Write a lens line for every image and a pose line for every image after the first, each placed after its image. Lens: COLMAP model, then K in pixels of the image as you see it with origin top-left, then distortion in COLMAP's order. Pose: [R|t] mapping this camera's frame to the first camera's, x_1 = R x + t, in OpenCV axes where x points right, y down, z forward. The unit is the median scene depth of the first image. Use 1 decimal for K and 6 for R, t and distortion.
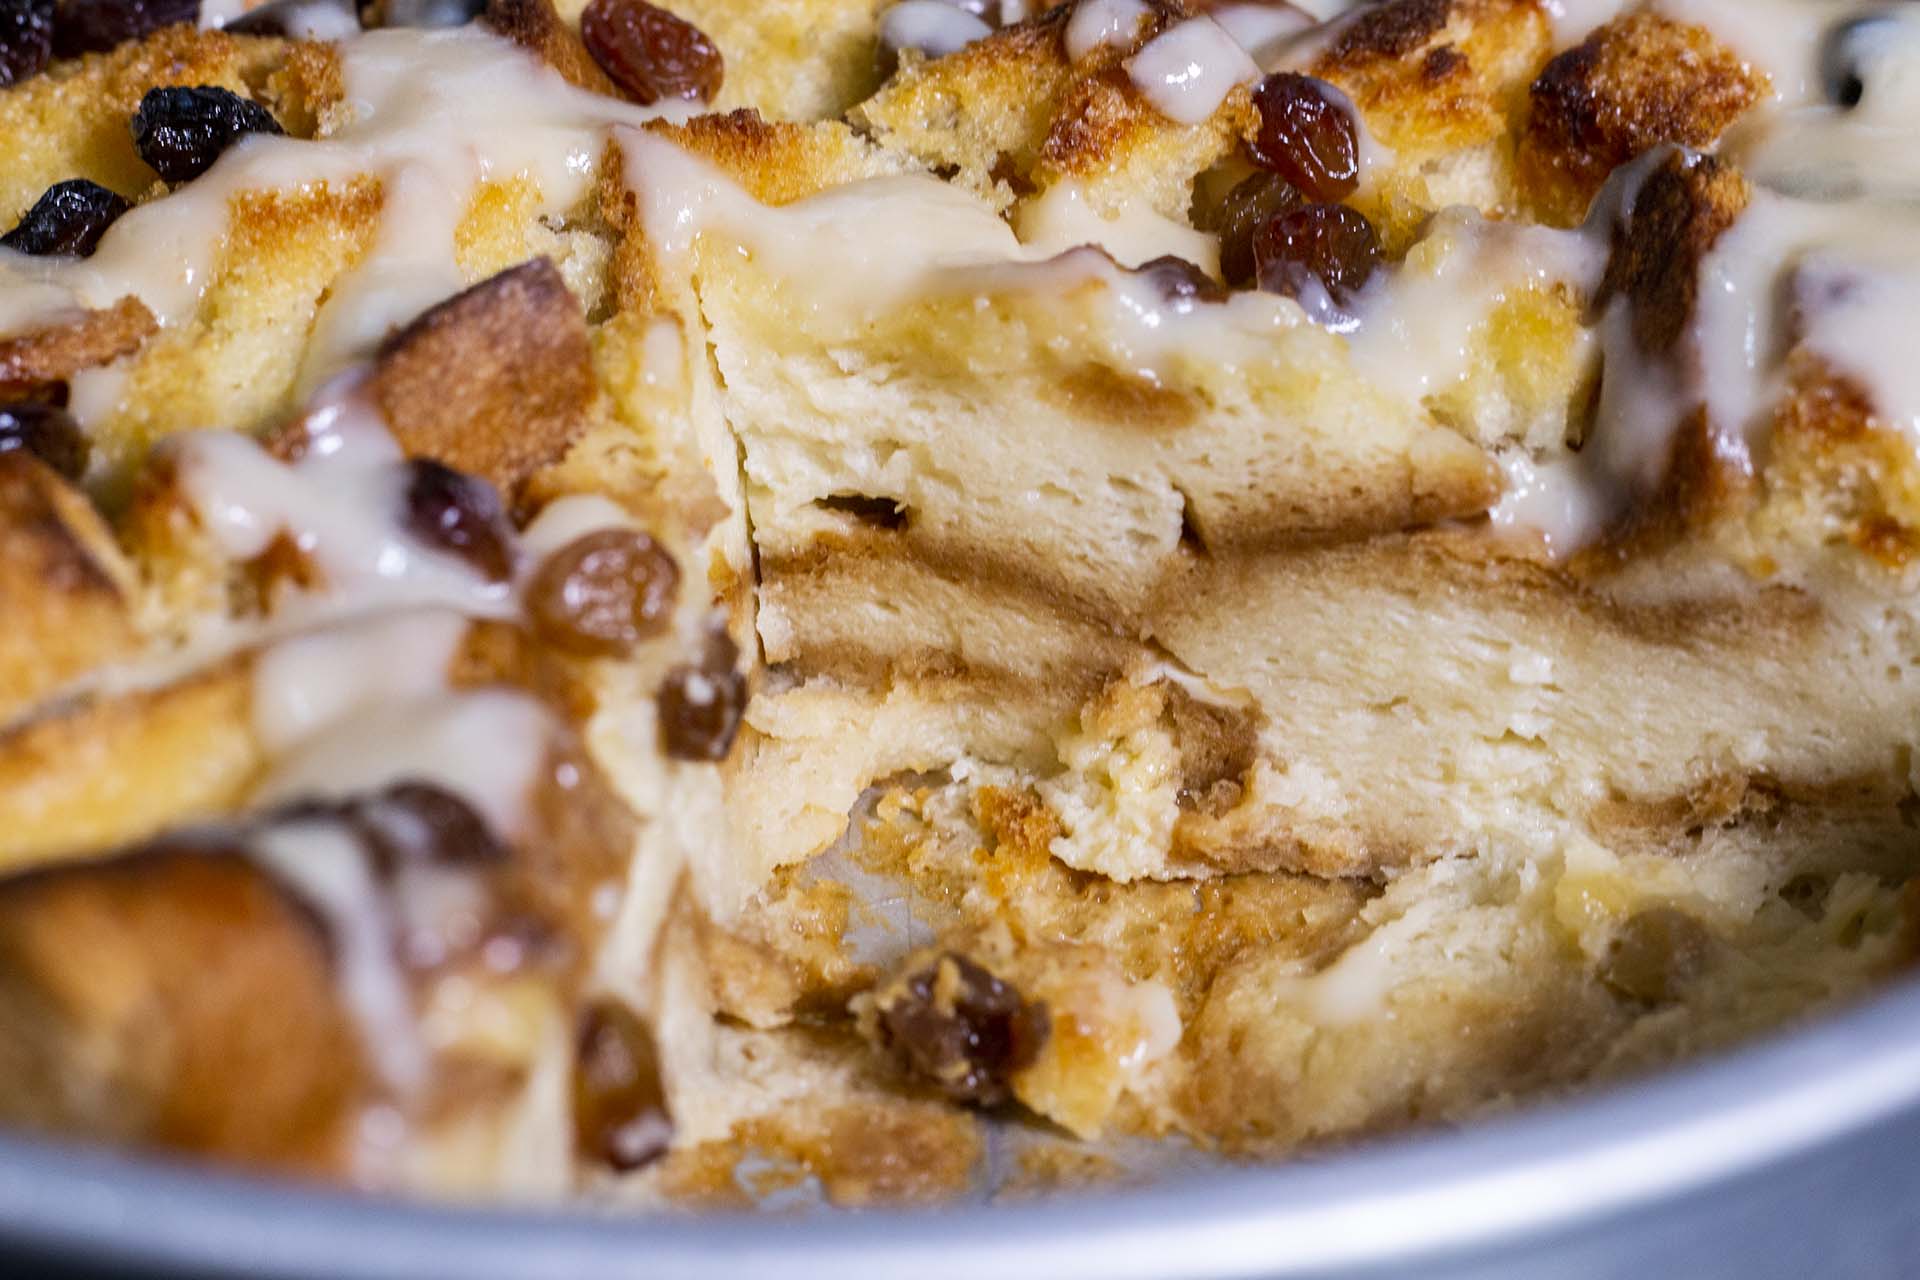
lens RADIAL K [[4619.2, 0, 960.5], [0, 4619.2, 642.0], [0, 0, 1]] dist [0.003772, 0.000000]
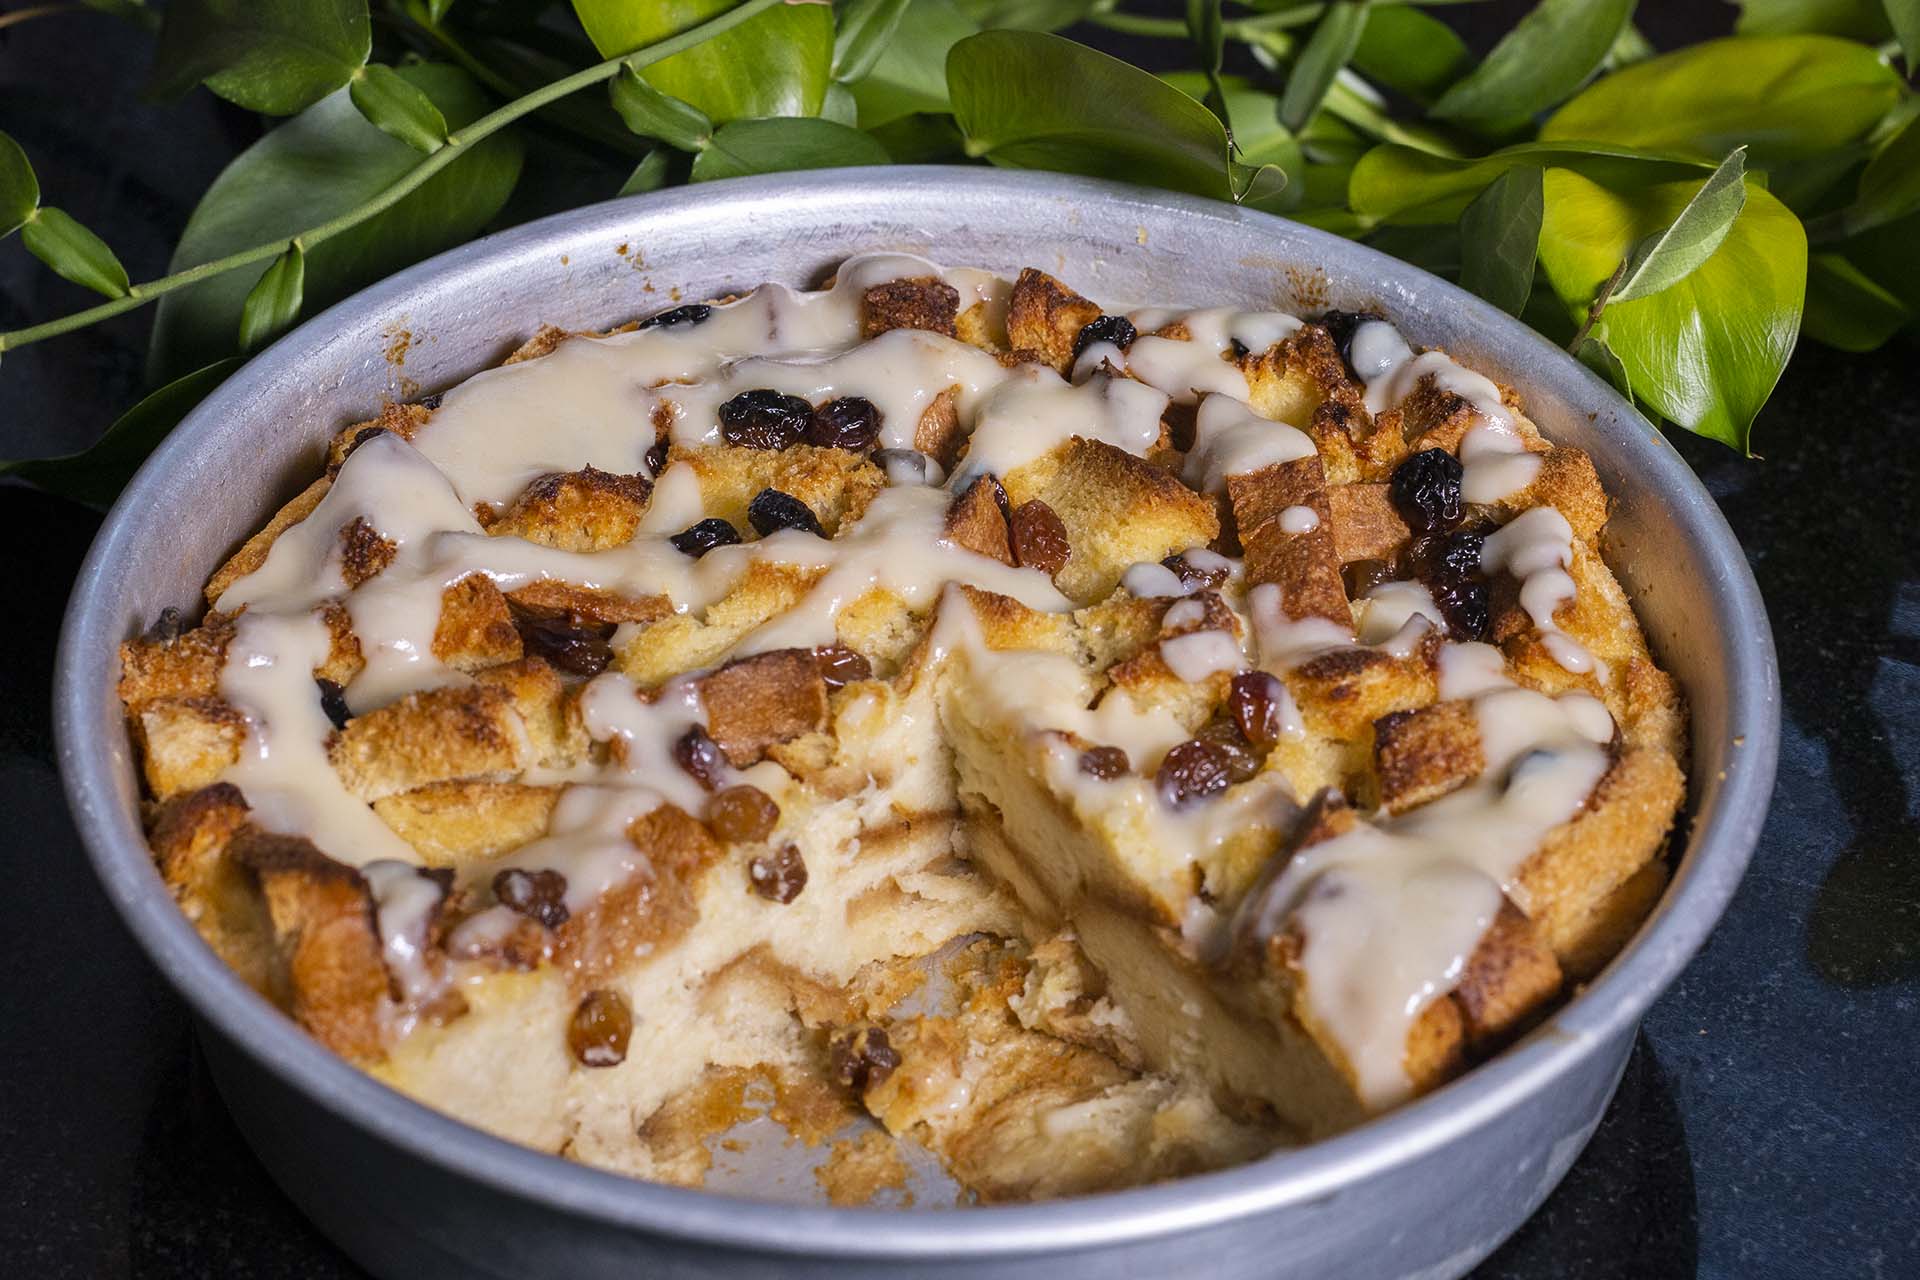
lens RADIAL K [[4371.9, 0, 960.5], [0, 4371.9, 638.9], [0, 0, 1]] dist [0.058288, 0.000000]
pose [[0.816632, 0.348714, -0.459903, 0.843717], [-0.309534, 0.937166, 0.160962, -0.411061], [0.487135, 0.010909, 0.873259, -0.683800]]
